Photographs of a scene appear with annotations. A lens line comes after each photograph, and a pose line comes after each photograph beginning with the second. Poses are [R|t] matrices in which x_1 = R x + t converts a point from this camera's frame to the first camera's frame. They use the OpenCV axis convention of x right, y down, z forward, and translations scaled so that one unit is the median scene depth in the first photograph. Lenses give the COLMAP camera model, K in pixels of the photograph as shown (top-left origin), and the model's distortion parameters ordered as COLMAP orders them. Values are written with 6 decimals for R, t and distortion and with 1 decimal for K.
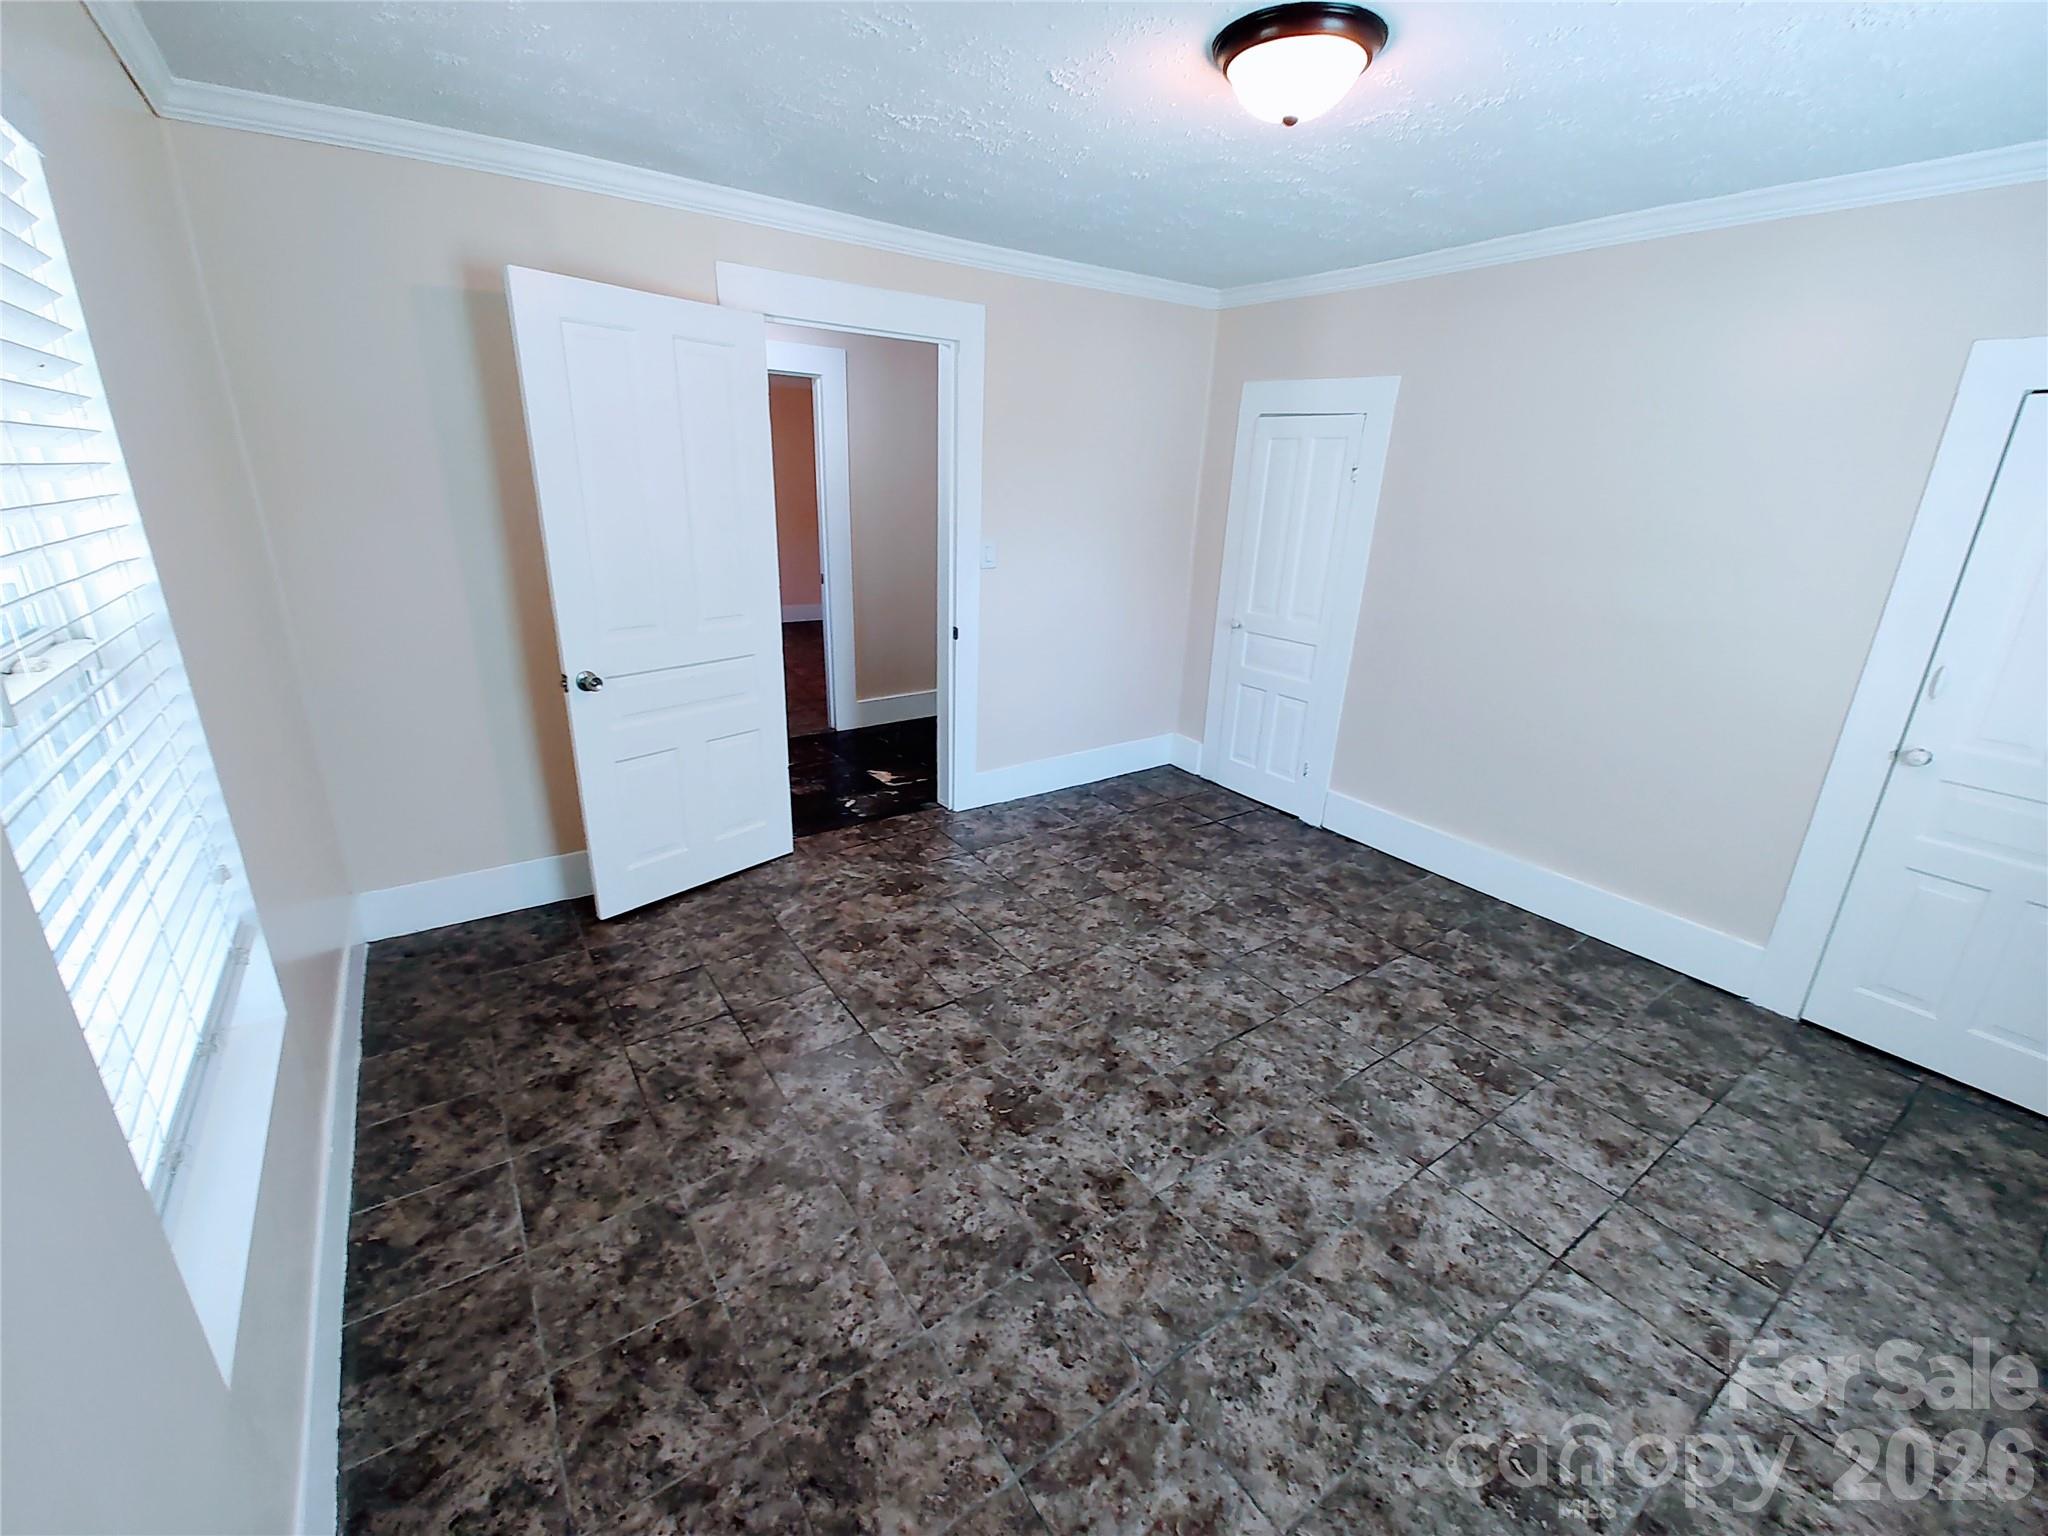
lens RADIAL K [[849.3, 0, 1019.4], [0, 849.3, 770.6], [0, 0, 1]] dist [-0.005017, 0.002658]
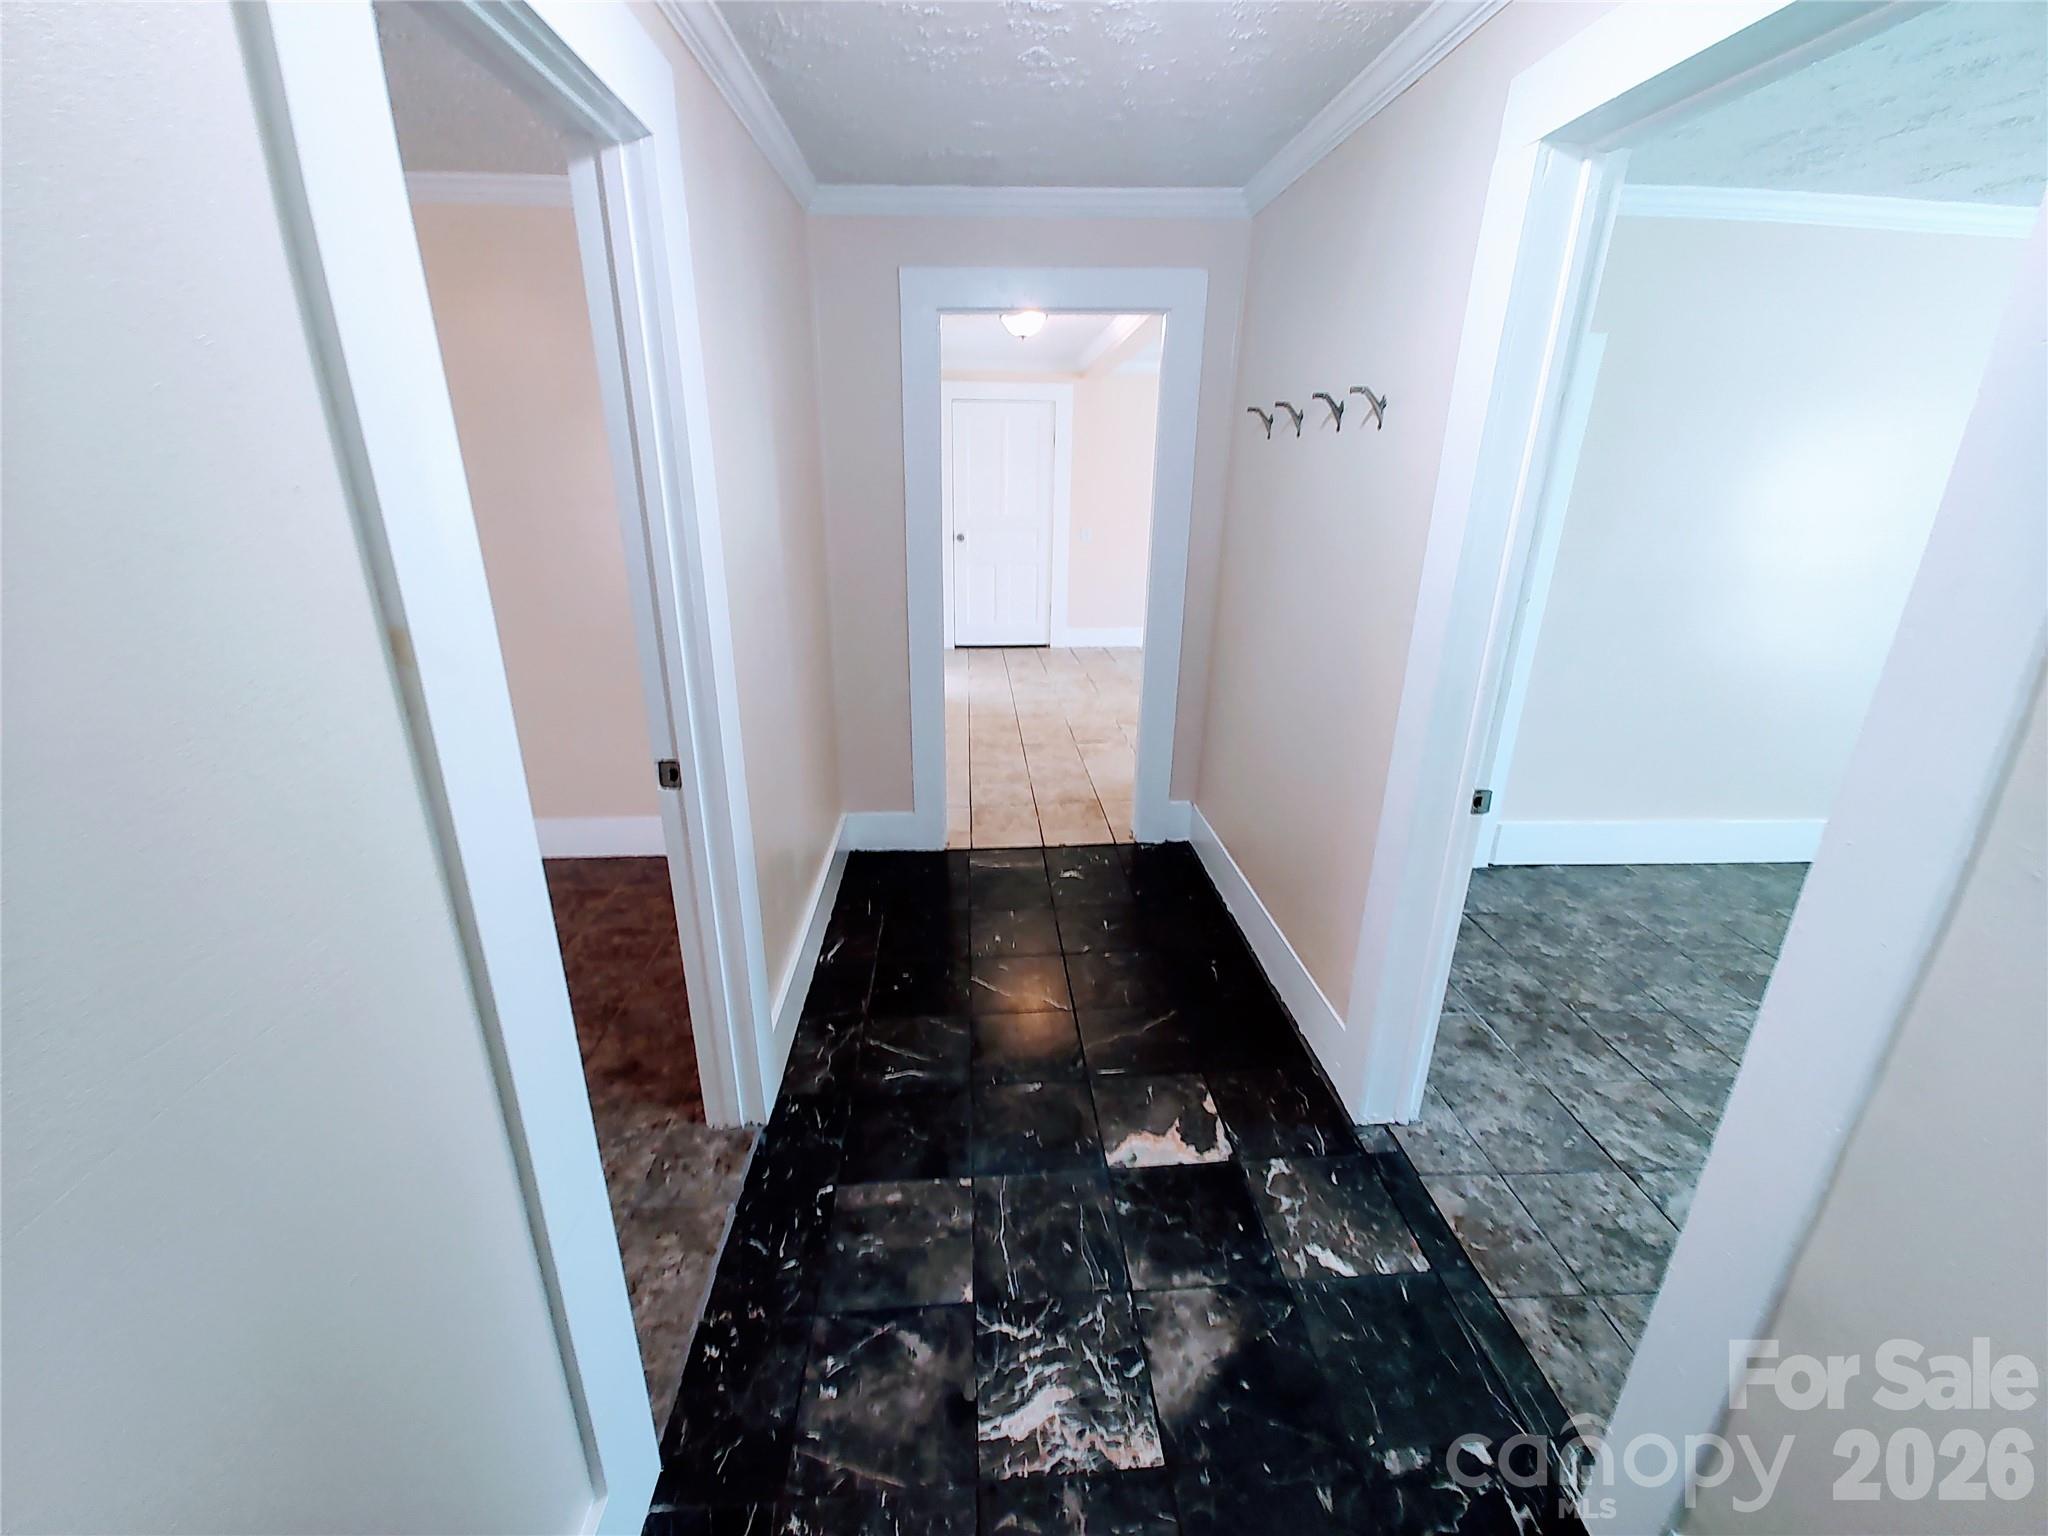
lens RADIAL K [[849.3, 0, 1015.3], [0, 849.3, 763.3], [0, 0, 1]] dist [-0.005017, 0.002658]
pose [[0.523992, -0.307648, 0.794219, -0.933880], [0.280358, 0.942821, 0.180242, -0.543932], [-0.804258, 0.128220, 0.580283, 1.457829]]
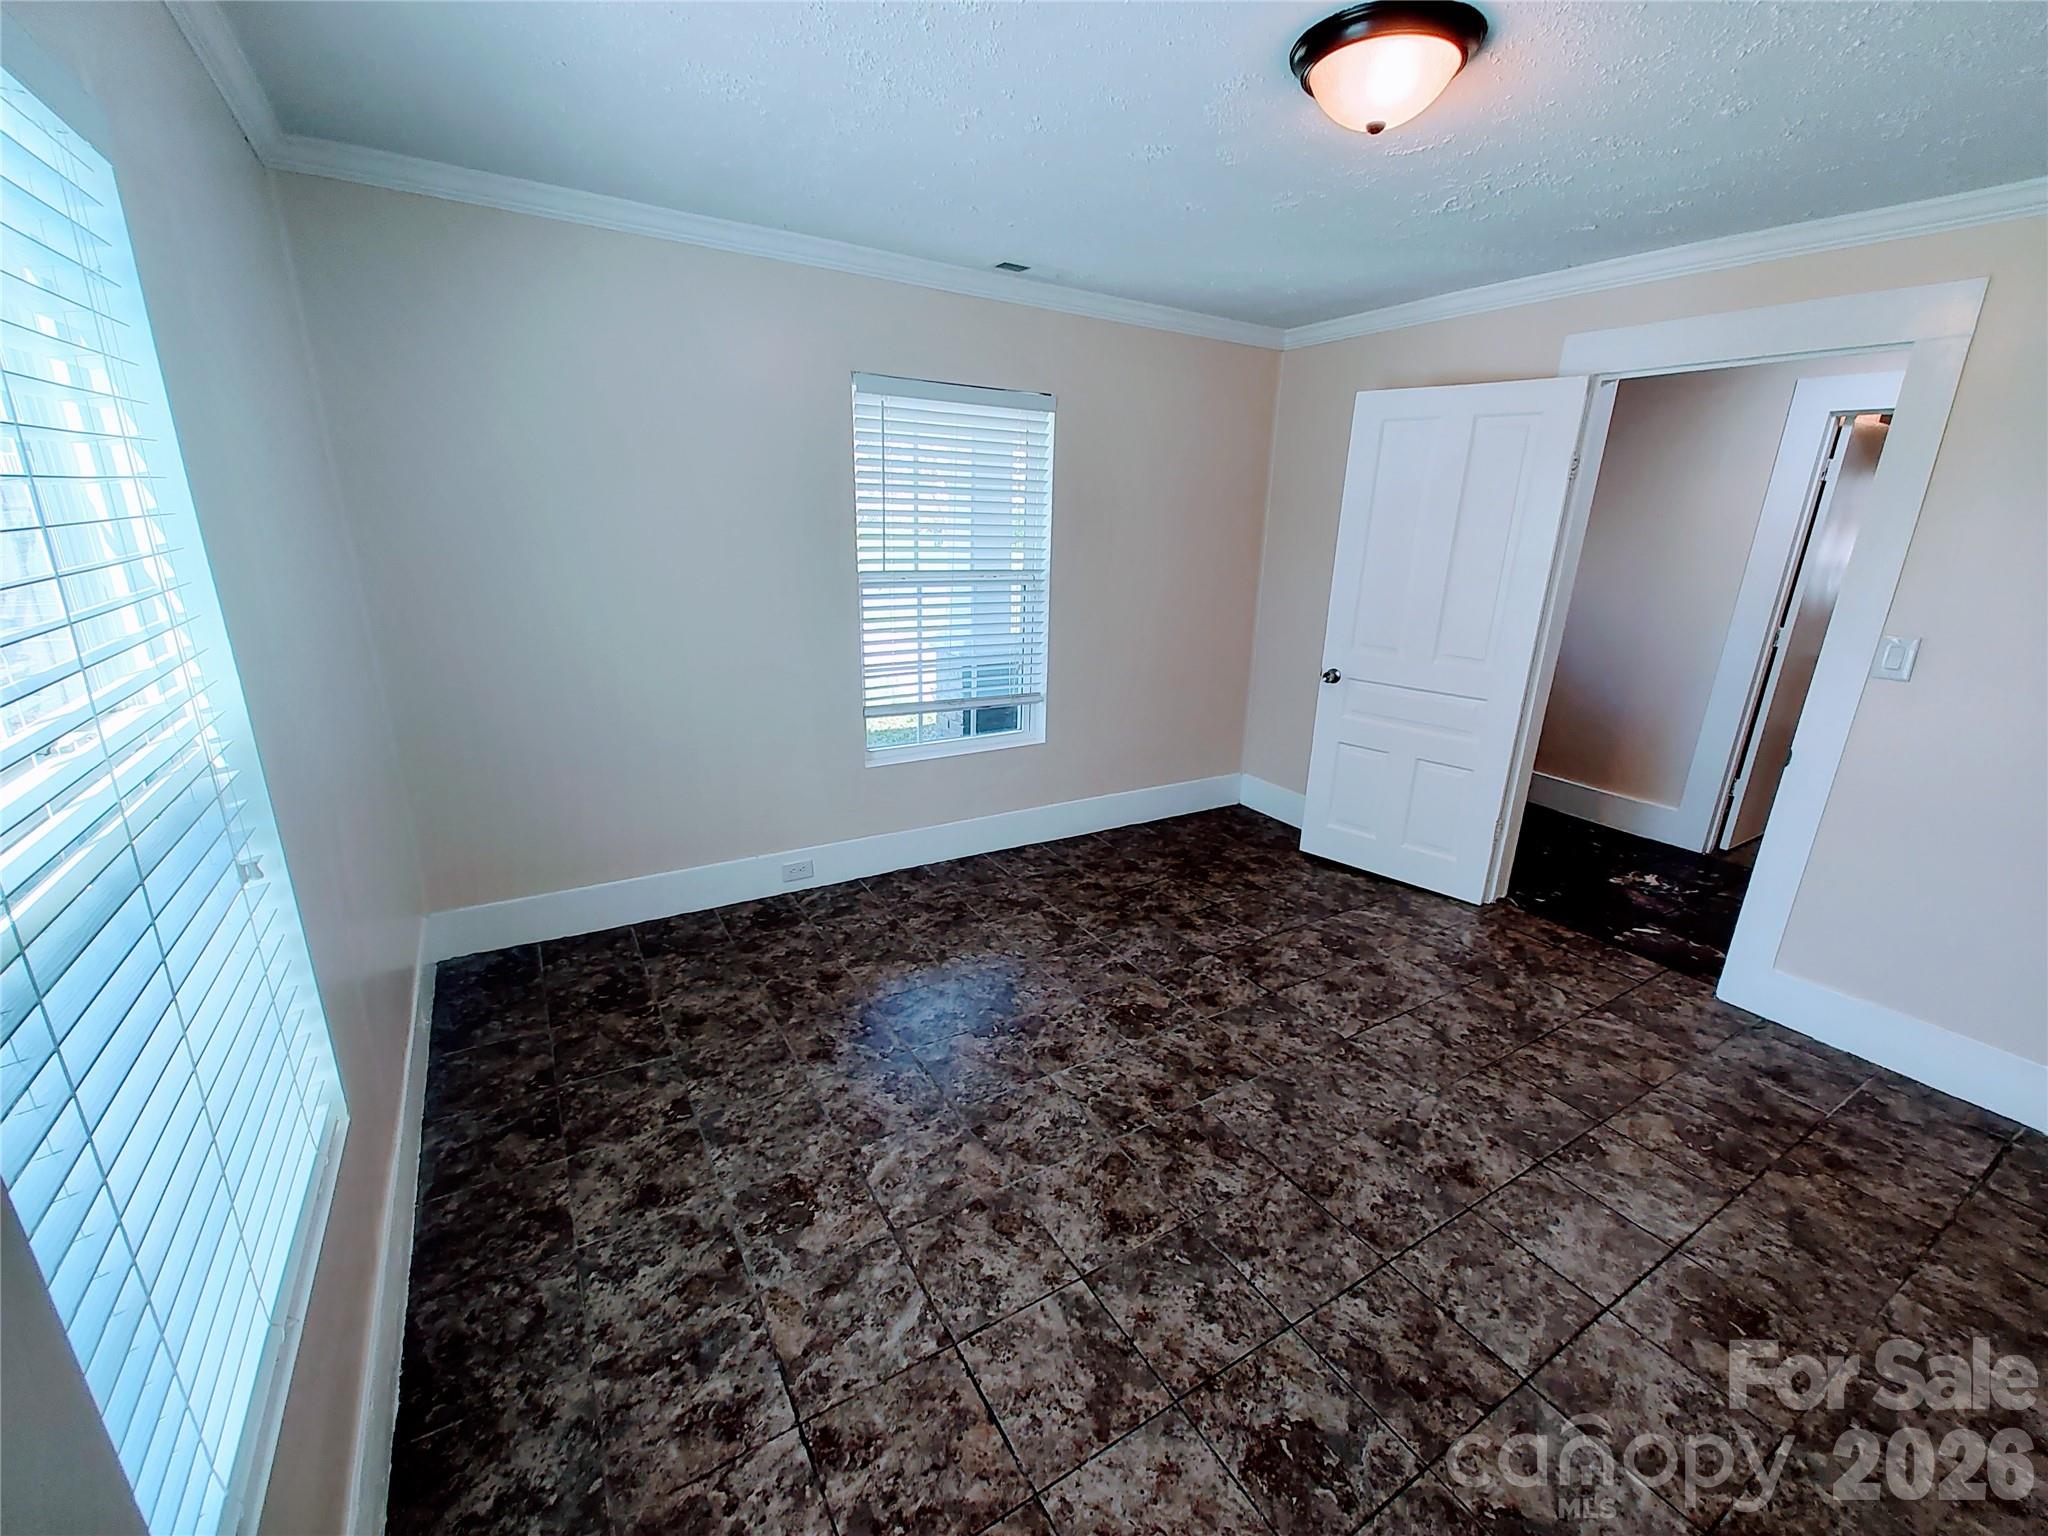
lens RADIAL K [[849.3, 0, 1035.8], [0, 849.3, 774.1], [0, 0, 1]] dist [-0.005017, 0.002658]
pose [[-0.053368, 0.267154, -0.962175, 0.998927], [-0.354035, 0.895895, 0.268388, -0.183663], [0.933708, 0.354967, 0.046769, 0.610812]]
